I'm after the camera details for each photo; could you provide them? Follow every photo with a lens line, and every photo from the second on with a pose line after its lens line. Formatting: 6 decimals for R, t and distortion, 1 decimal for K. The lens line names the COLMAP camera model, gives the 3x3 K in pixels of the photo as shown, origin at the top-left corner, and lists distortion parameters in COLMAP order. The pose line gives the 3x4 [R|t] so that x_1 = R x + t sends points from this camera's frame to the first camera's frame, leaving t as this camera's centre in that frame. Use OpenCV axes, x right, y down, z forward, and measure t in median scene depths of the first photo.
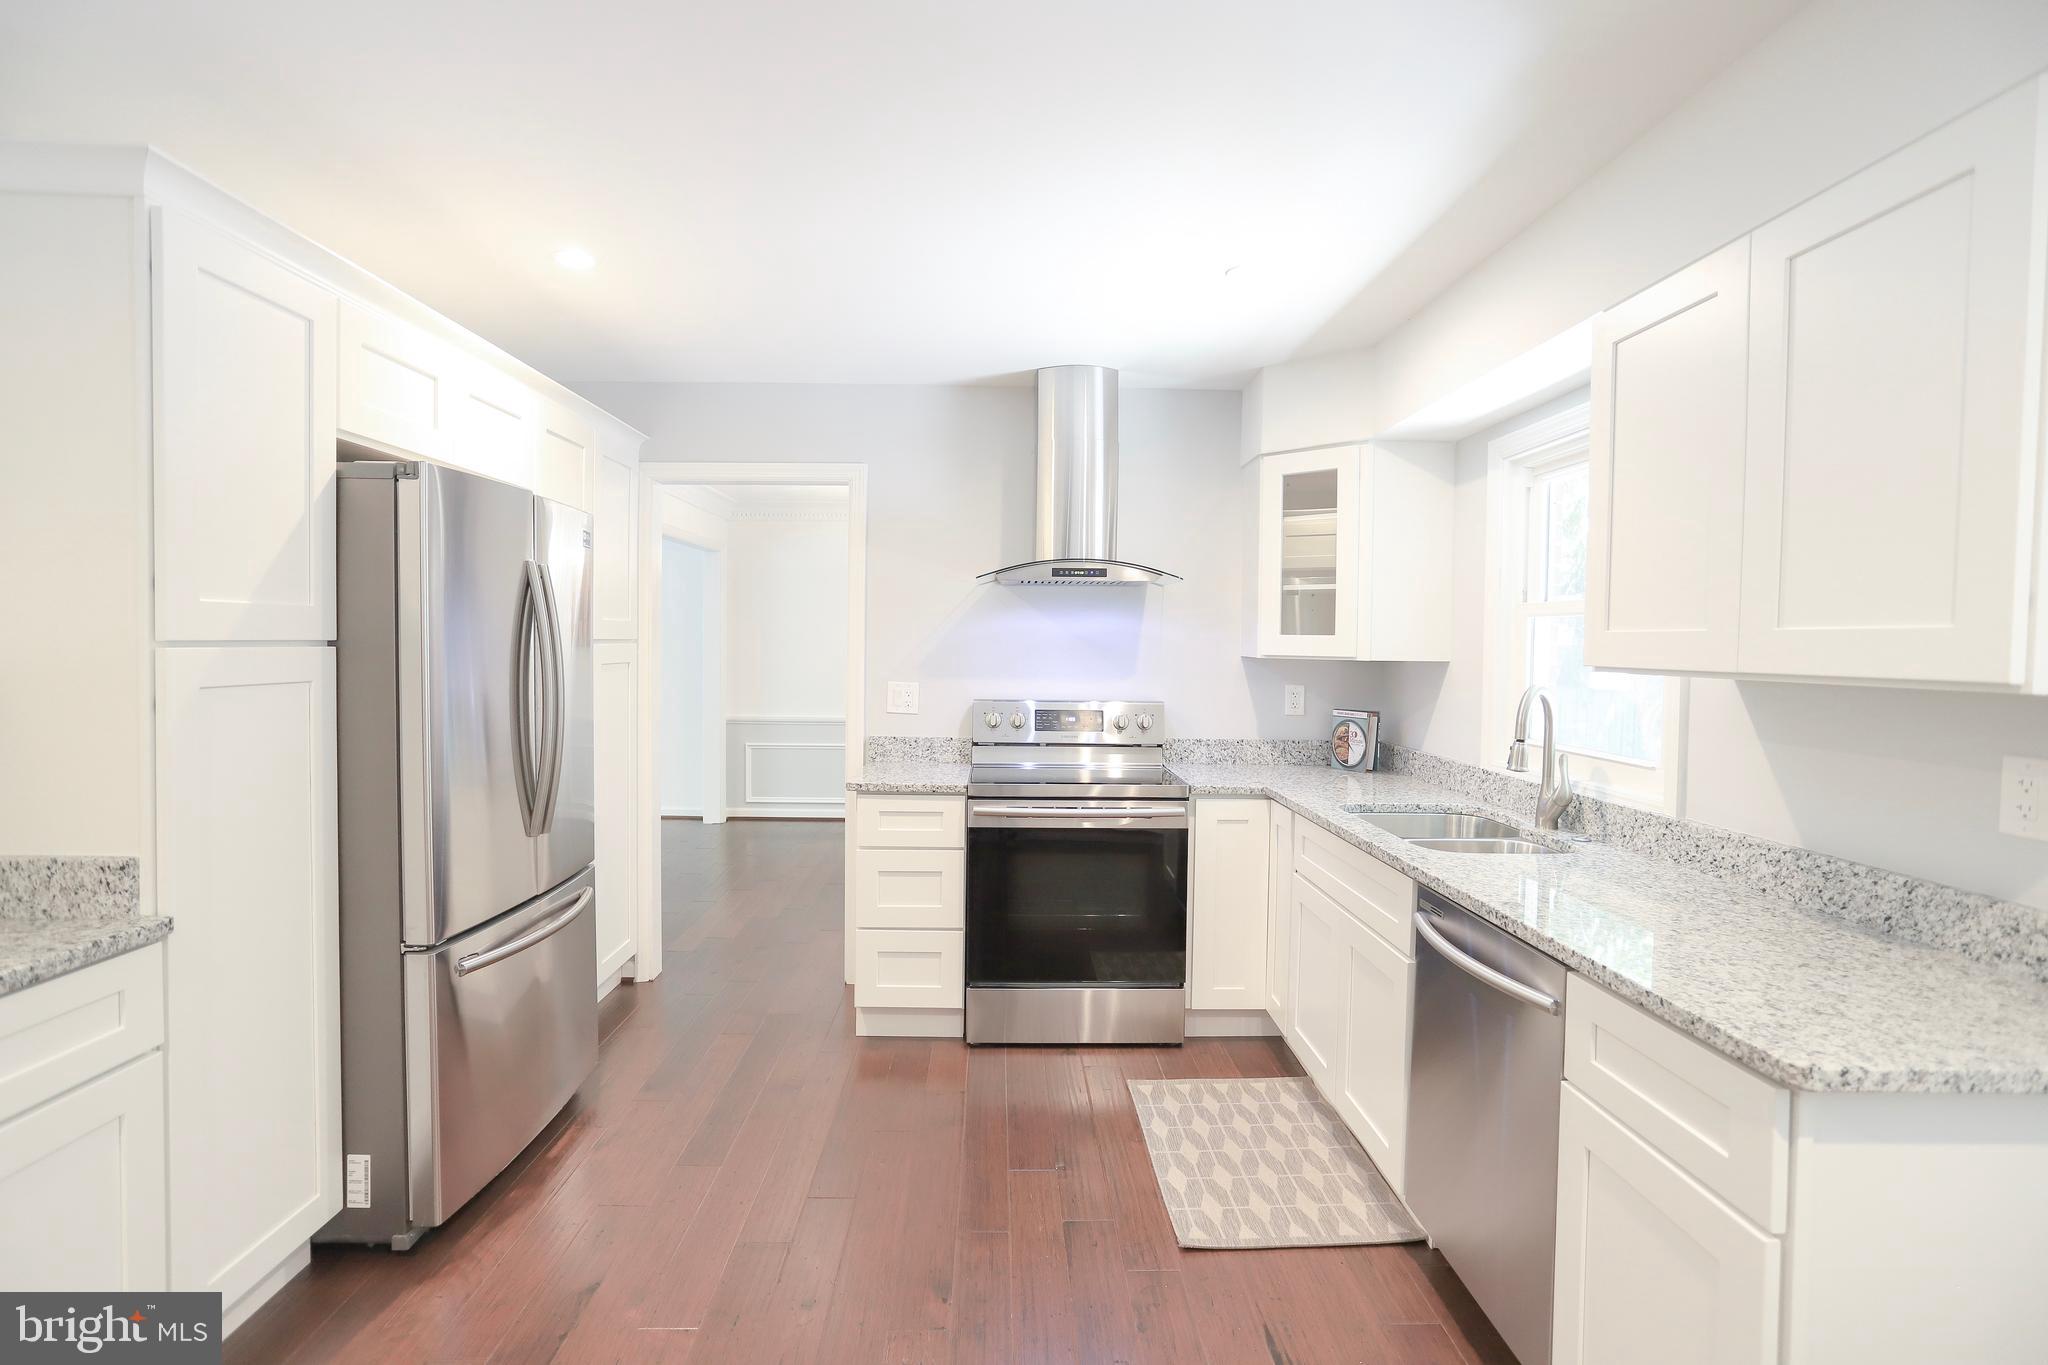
lens RADIAL K [[995.5, 0, 1025.9], [0, 995.5, 671.6], [0, 0, 1]] dist [-0.059654, 0.033890]
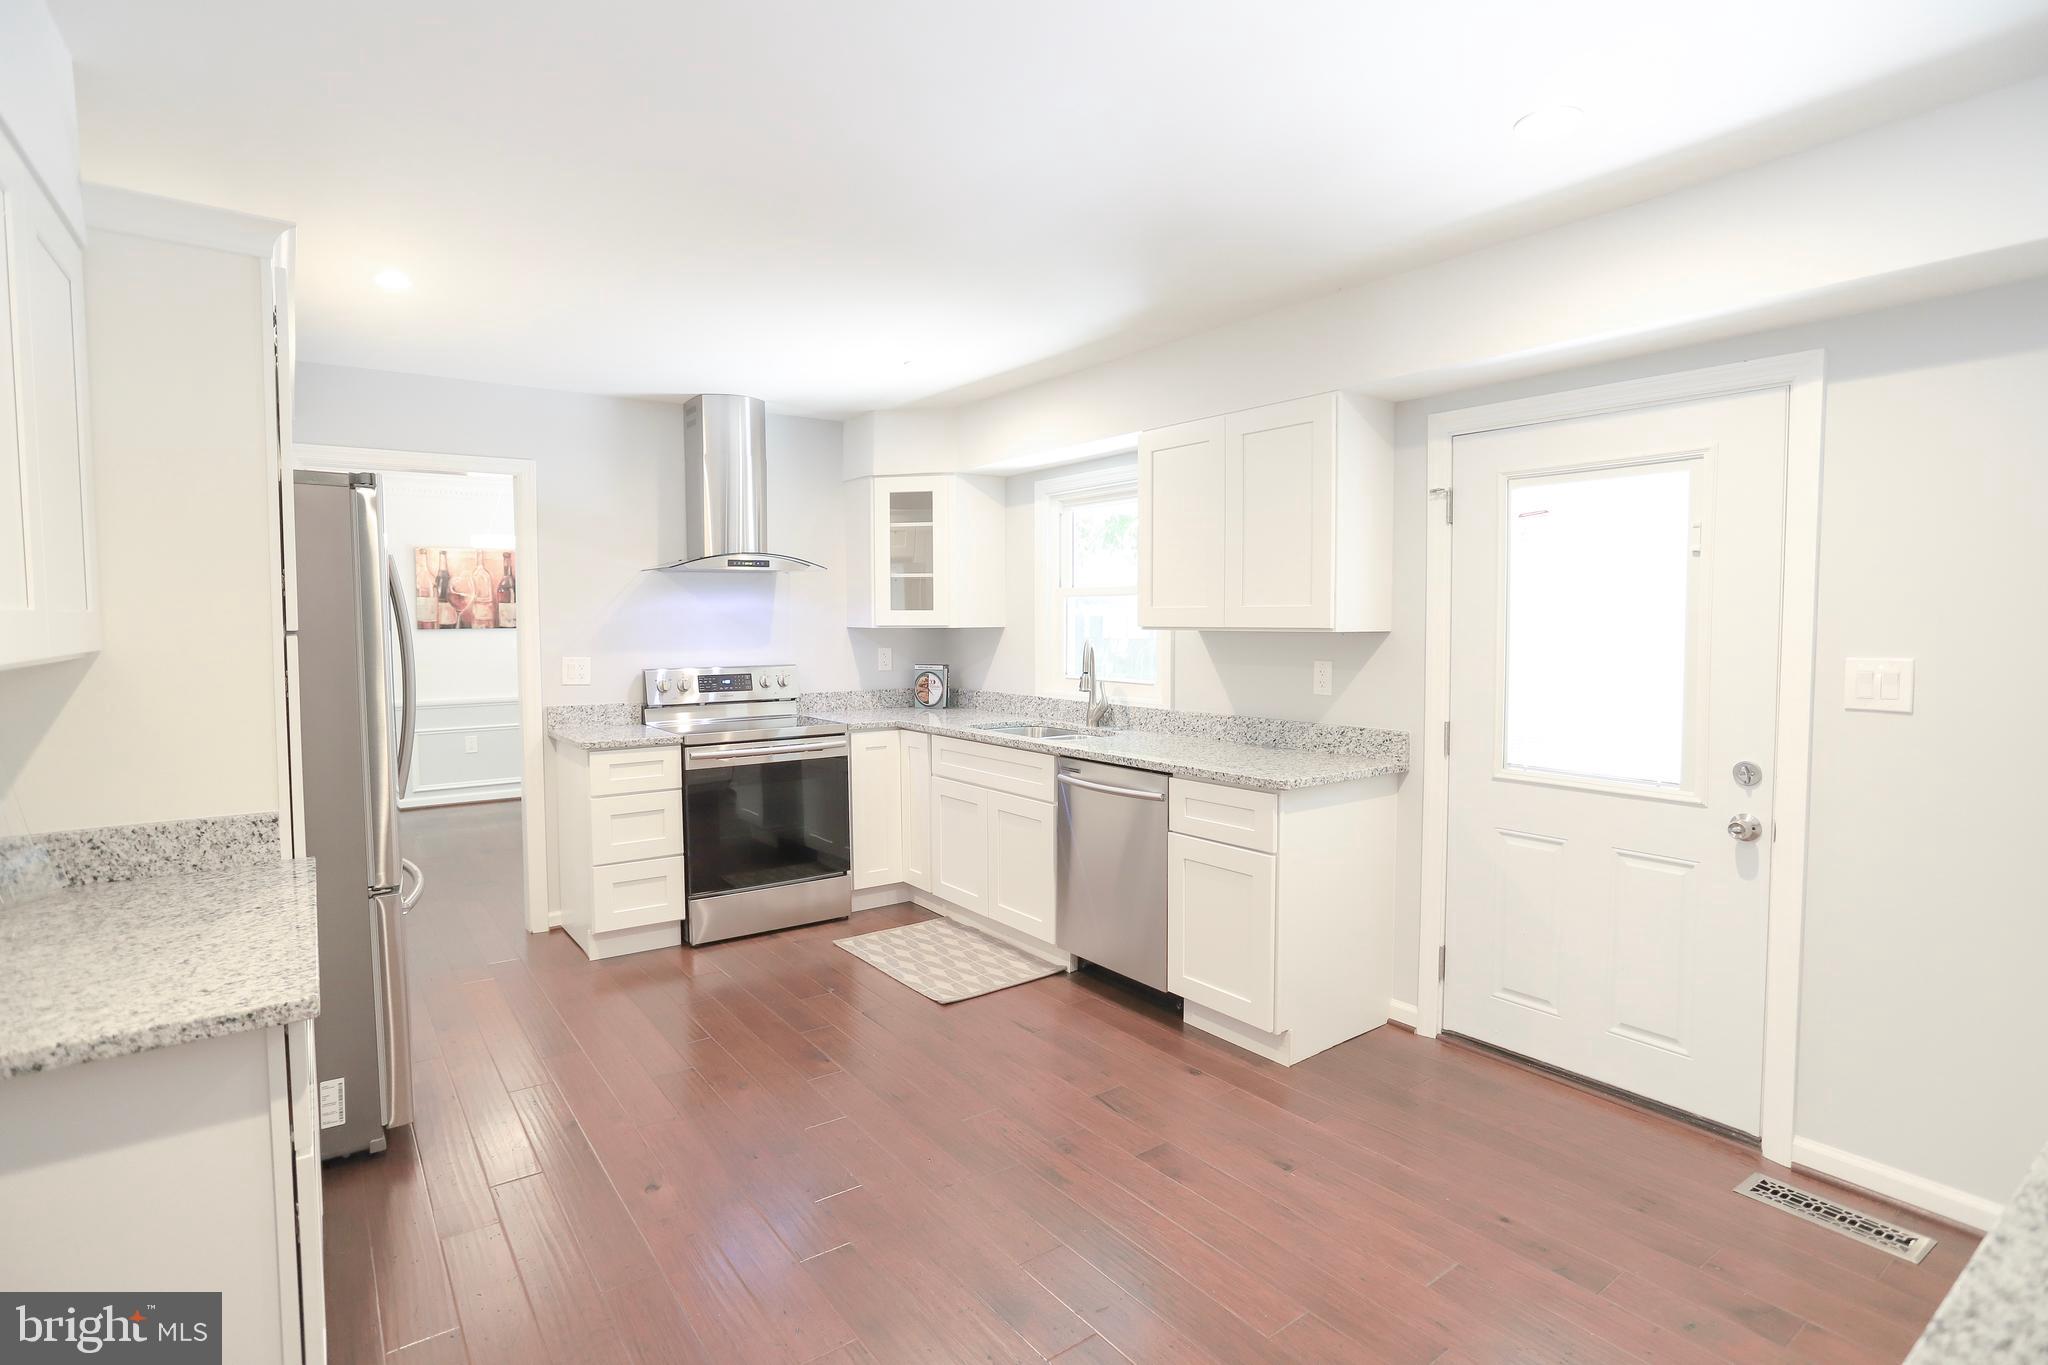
lens RADIAL K [[995.5, 0, 1025.9], [0, 995.5, 671.6], [0, 0, 1]] dist [-0.059654, 0.033890]
pose [[0.822870, -0.047379, 0.566251, -0.400065], [0.031384, 0.998786, 0.037962, 0.000842], [-0.567362, -0.013466, 0.823358, -0.246626]]
